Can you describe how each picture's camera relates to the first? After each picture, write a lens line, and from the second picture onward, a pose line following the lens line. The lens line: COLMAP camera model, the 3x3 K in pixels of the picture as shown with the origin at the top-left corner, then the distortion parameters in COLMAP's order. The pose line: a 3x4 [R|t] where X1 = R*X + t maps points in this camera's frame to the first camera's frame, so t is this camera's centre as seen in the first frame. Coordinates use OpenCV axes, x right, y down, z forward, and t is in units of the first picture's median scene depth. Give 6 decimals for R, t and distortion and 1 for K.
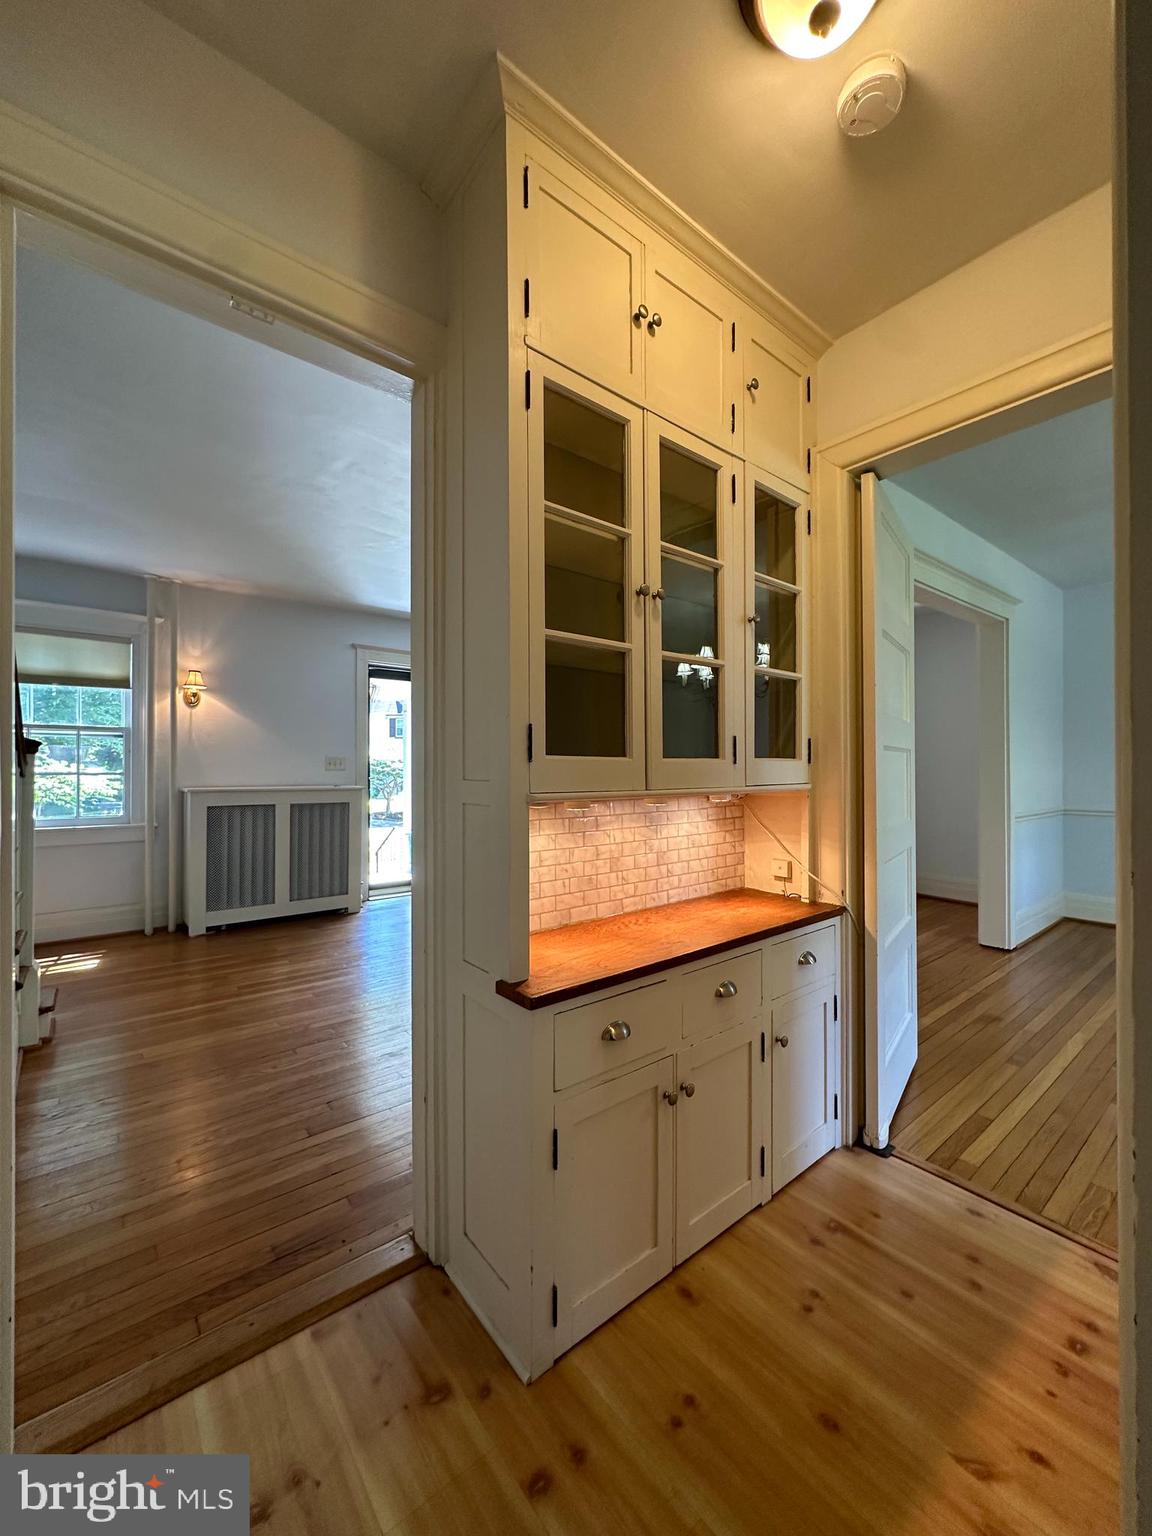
lens RADIAL K [[608.3, 0, 572.4], [0, 608.3, 764.6], [0, 0, 1]] dist [-0.001508, 0.000159]
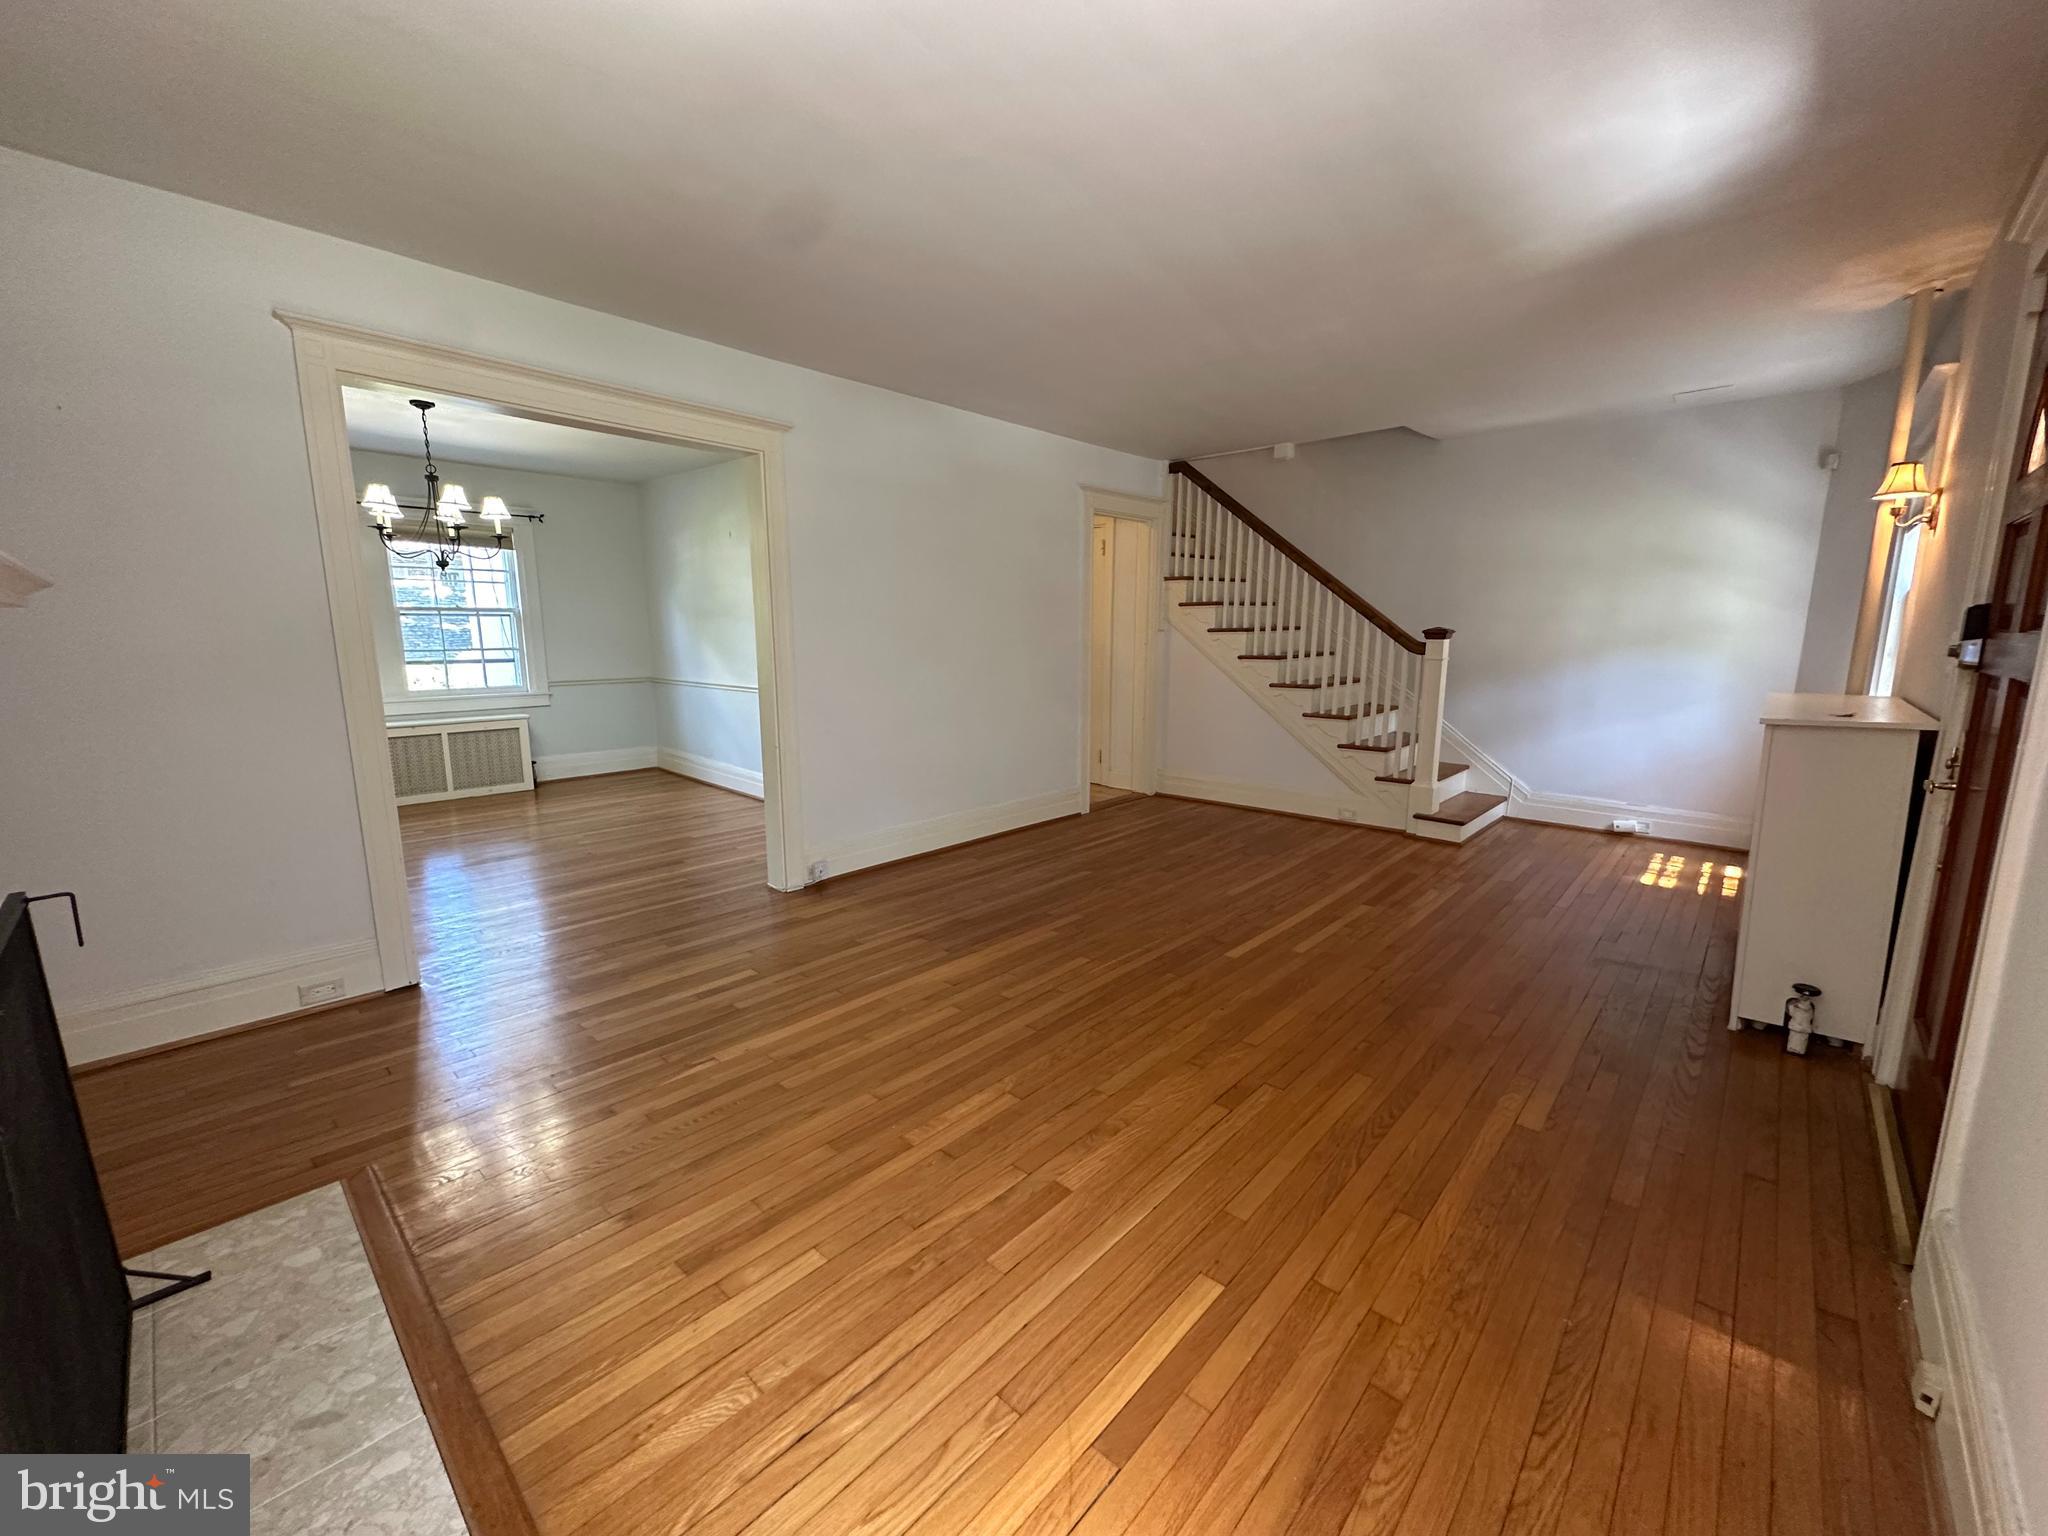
lens RADIAL K [[811.1, 0, 1026.6], [0, 811.1, 769.7], [0, 0, 1]] dist [-0.001508, 0.000159]
pose [[-0.990489, 0.023278, -0.135609, 0.201674], [0.001560, 0.987421, 0.158107, -0.008309], [0.137584, 0.156392, -0.978066, 1.607449]]
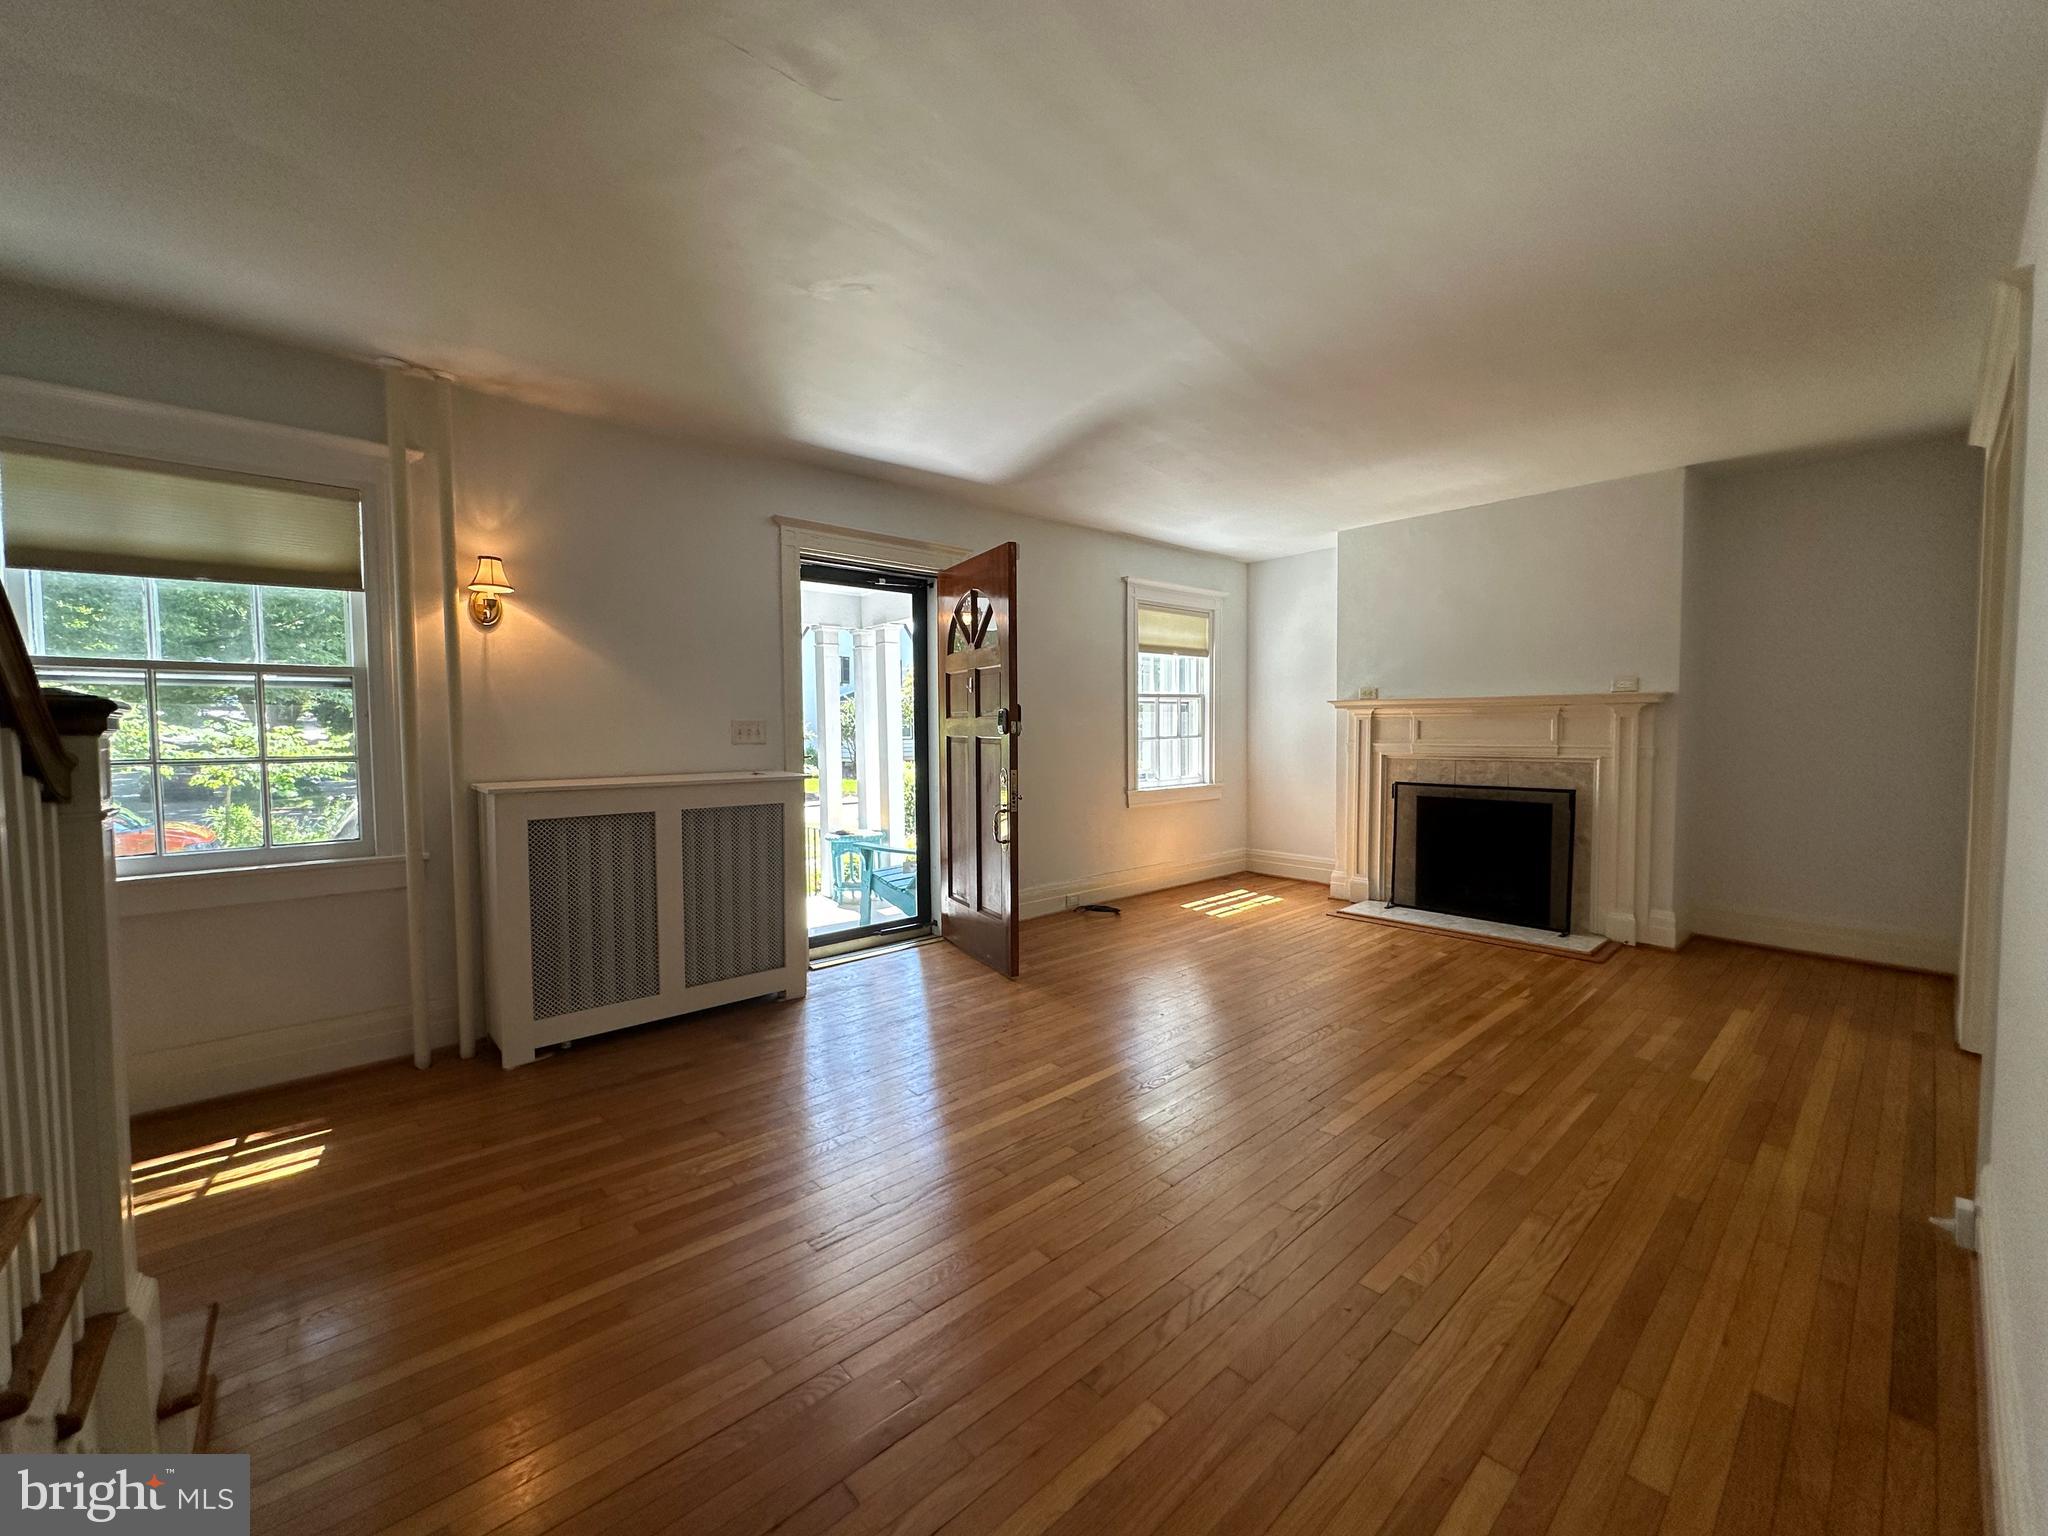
lens RADIAL K [[811.1, 0, 1025.3], [0, 811.1, 768.2], [0, 0, 1]] dist [-0.001508, 0.000159]
pose [[0.999036, -0.008376, 0.043097, -0.198123], [0.005872, 0.998306, 0.057890, -0.012585], [-0.043509, -0.057581, 0.997392, 0.283505]]
